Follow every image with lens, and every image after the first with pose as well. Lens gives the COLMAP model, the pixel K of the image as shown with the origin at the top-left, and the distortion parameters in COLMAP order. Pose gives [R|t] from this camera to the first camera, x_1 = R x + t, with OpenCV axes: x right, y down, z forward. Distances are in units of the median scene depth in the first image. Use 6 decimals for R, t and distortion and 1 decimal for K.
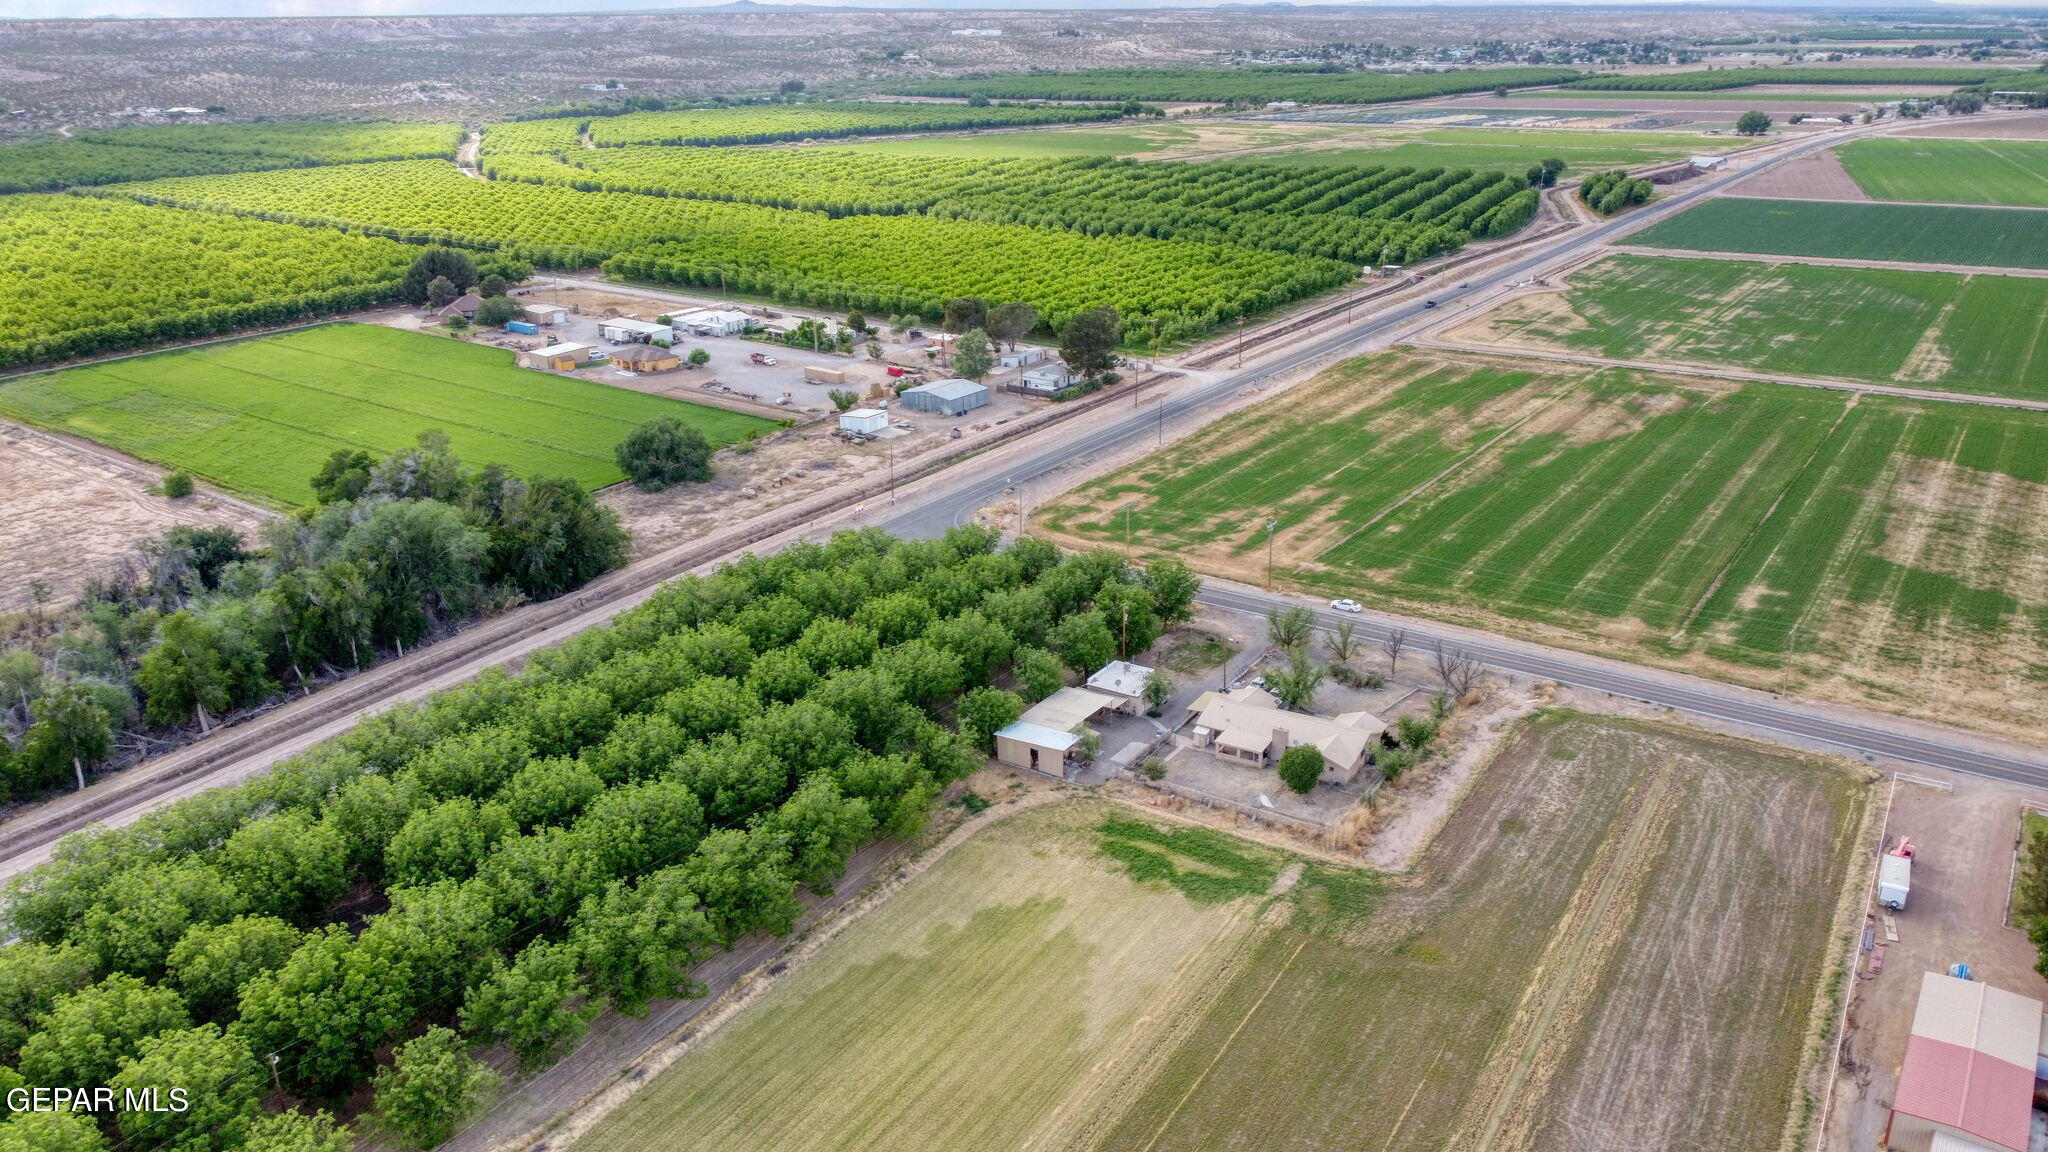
lens RADIAL K [[1533.2, 0, 1025.2], [0, 1533.2, 571.8], [0, 0, 1]] dist [0.002414, 0.004925]
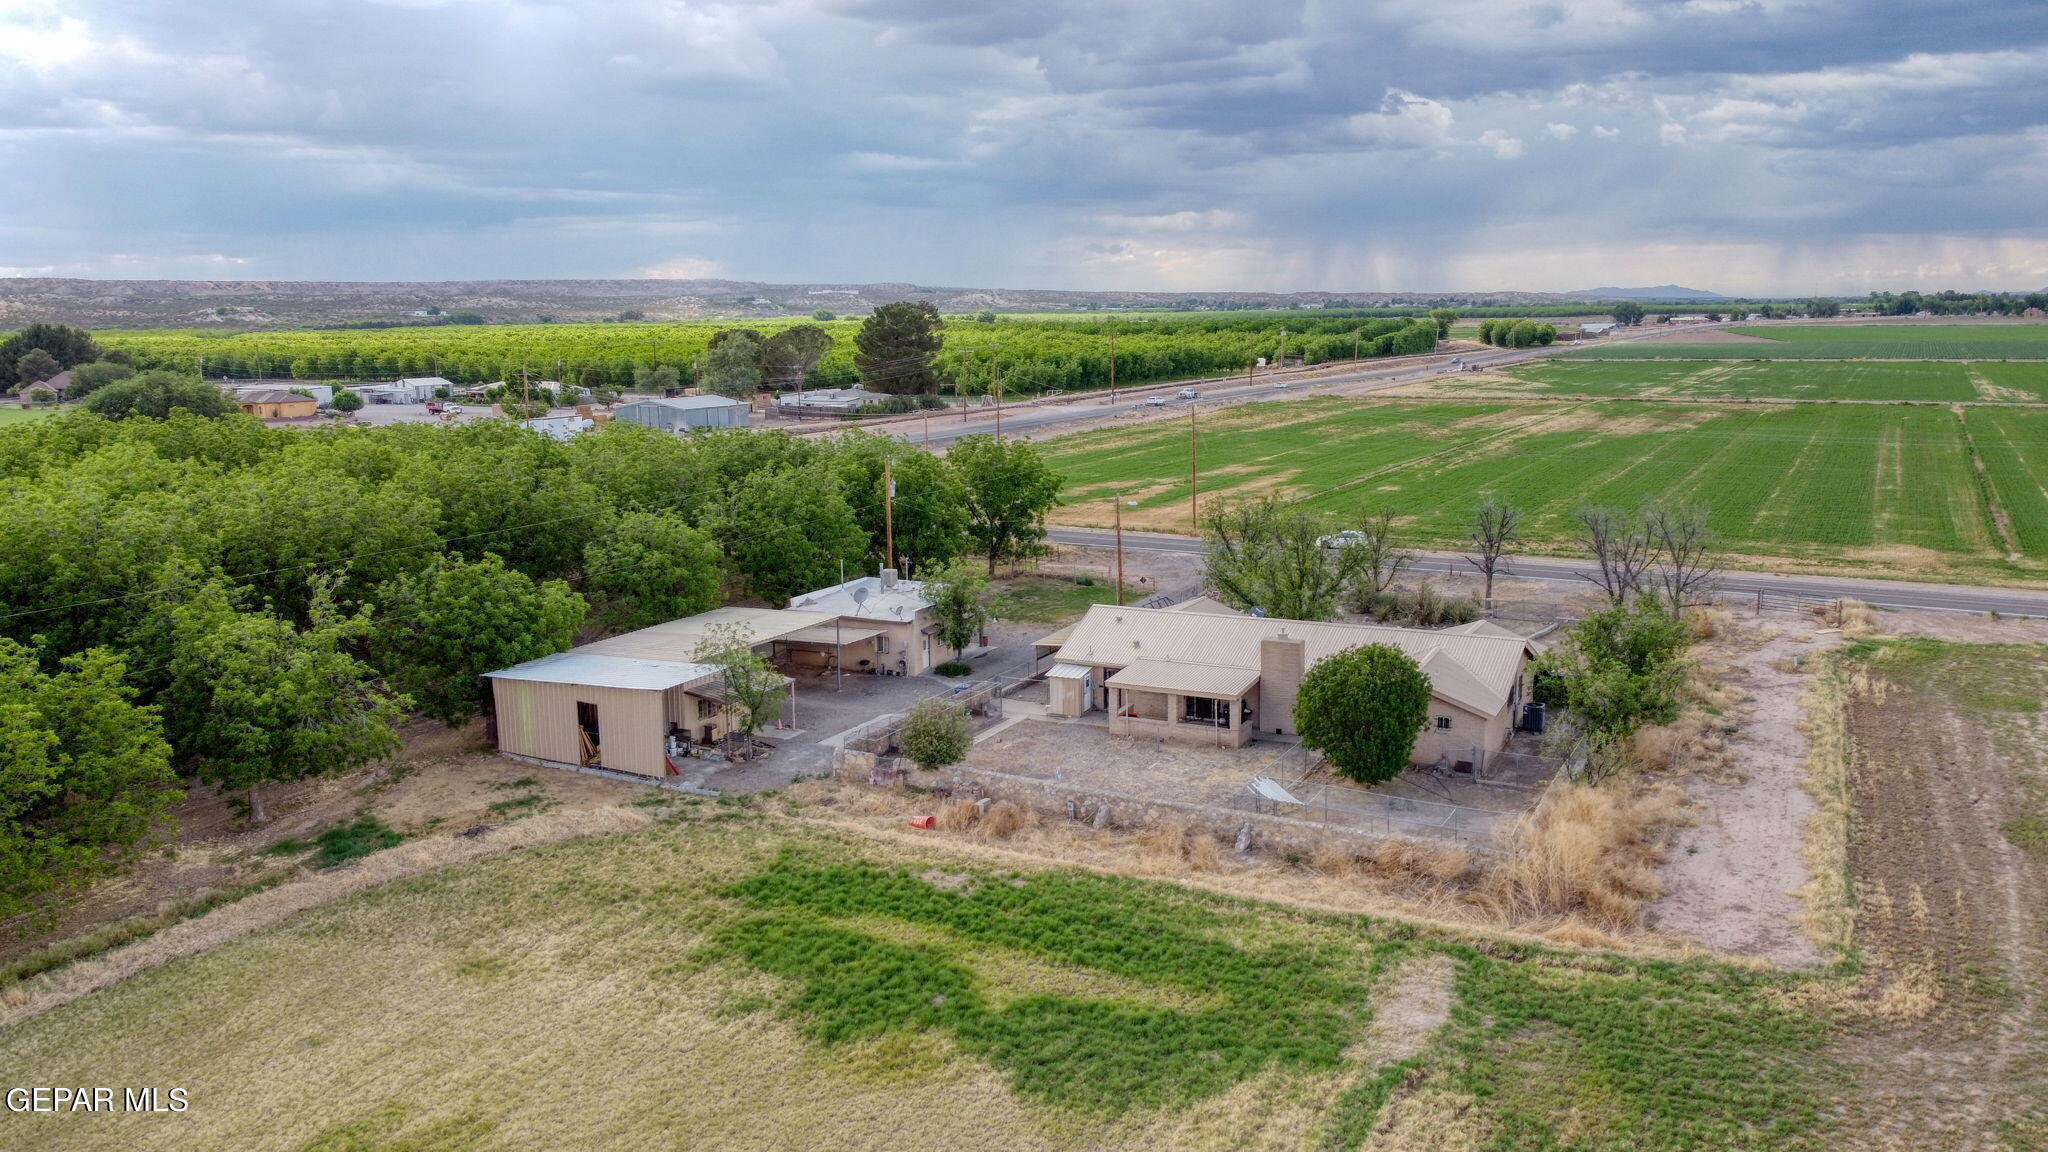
lens RADIAL K [[1533.2, 0, 1022.2], [0, 1533.2, 582.8], [0, 0, 1]] dist [0.002414, 0.004925]
pose [[0.996385, -0.016182, 0.083392, 0.078902], [0.030230, 0.984968, -0.170072, 0.158545], [-0.079386, 0.171978, 0.981897, 0.682922]]
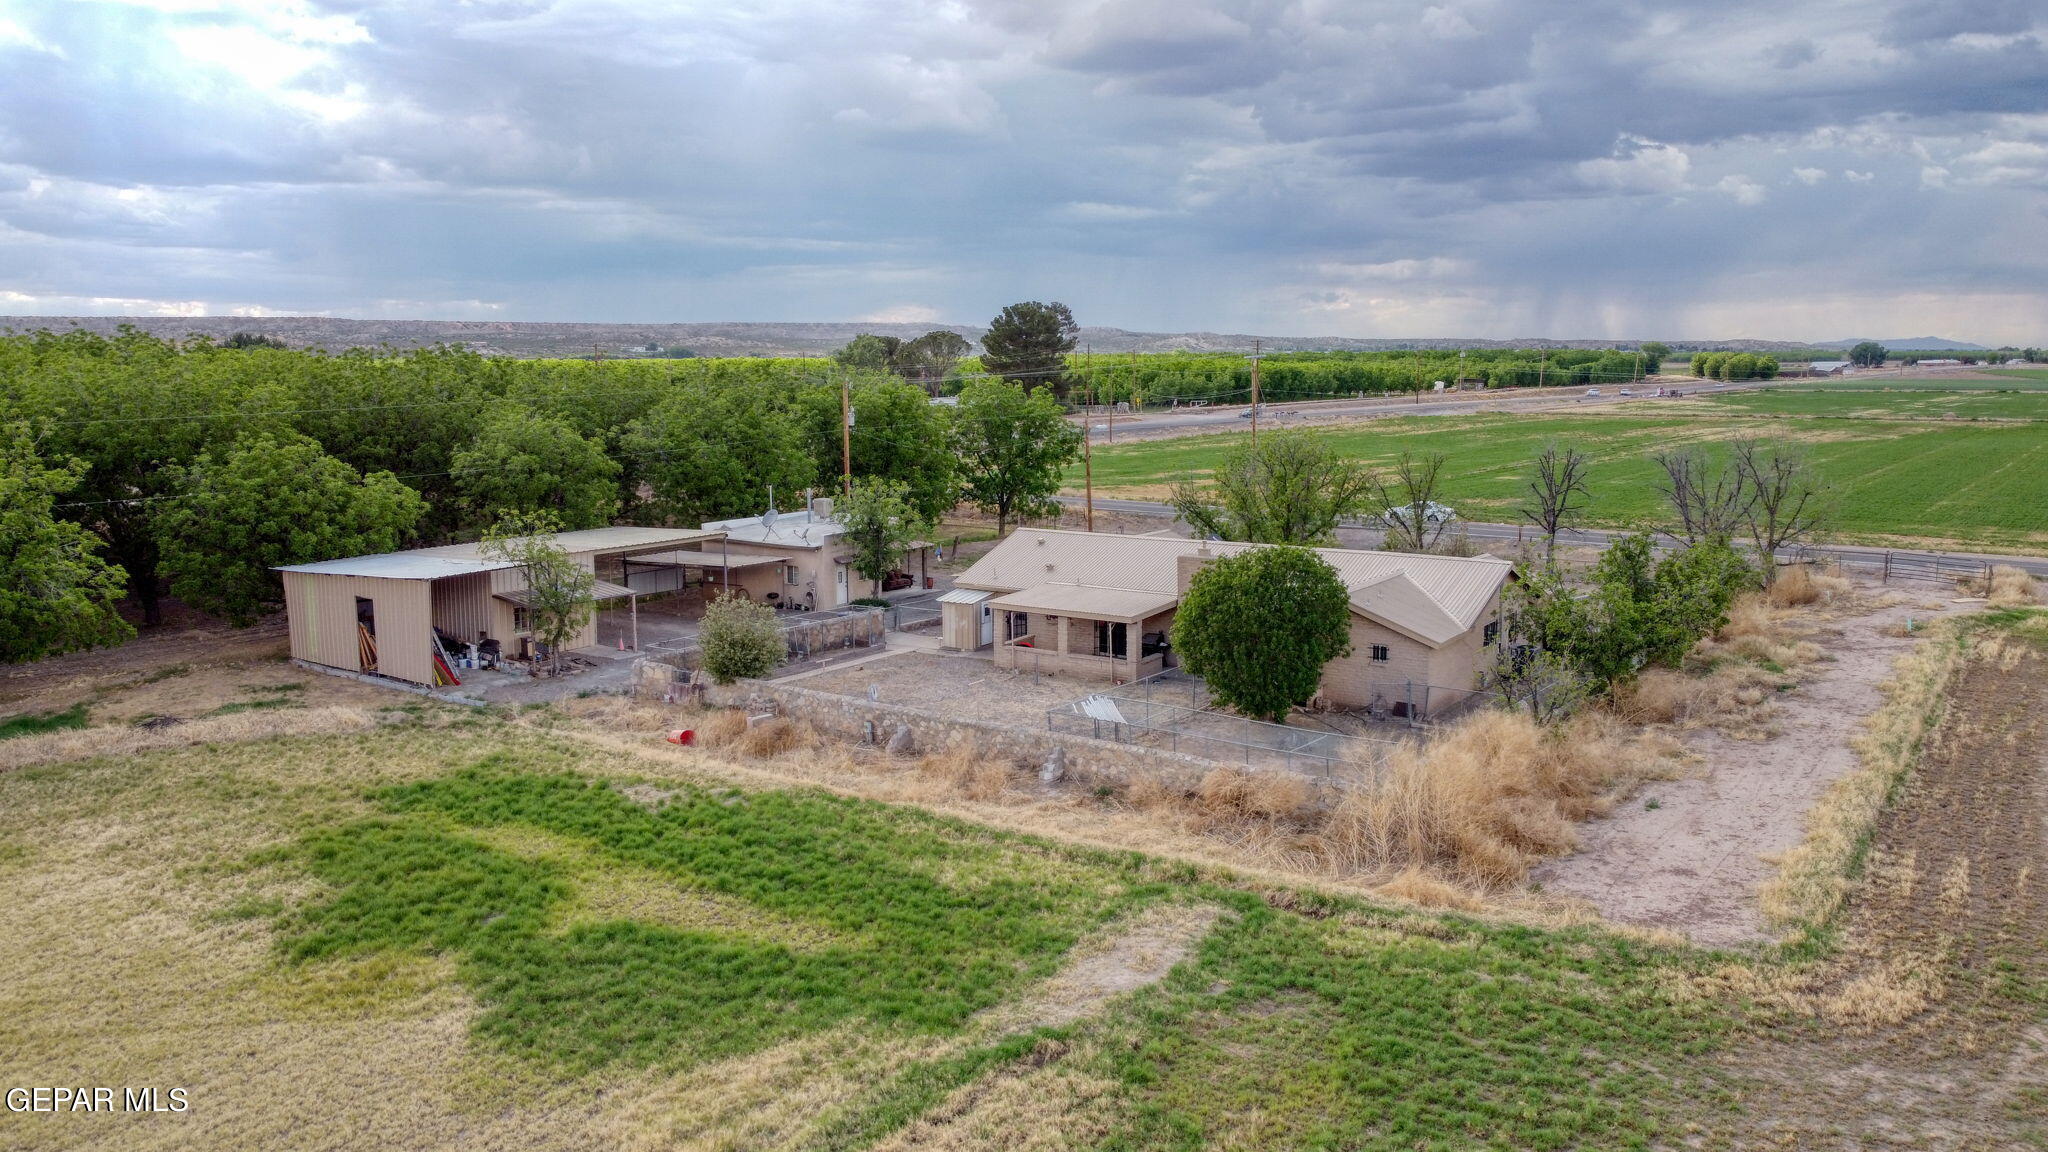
lens RADIAL K [[1533.2, 0, 1026.8], [0, 1533.2, 575.8], [0, 0, 1]] dist [0.002414, 0.004925]
pose [[0.998827, 0.013365, -0.046531, 0.154966], [-0.022612, 0.978648, -0.204294, 0.177848], [0.042807, 0.205106, 0.977803, 0.752632]]
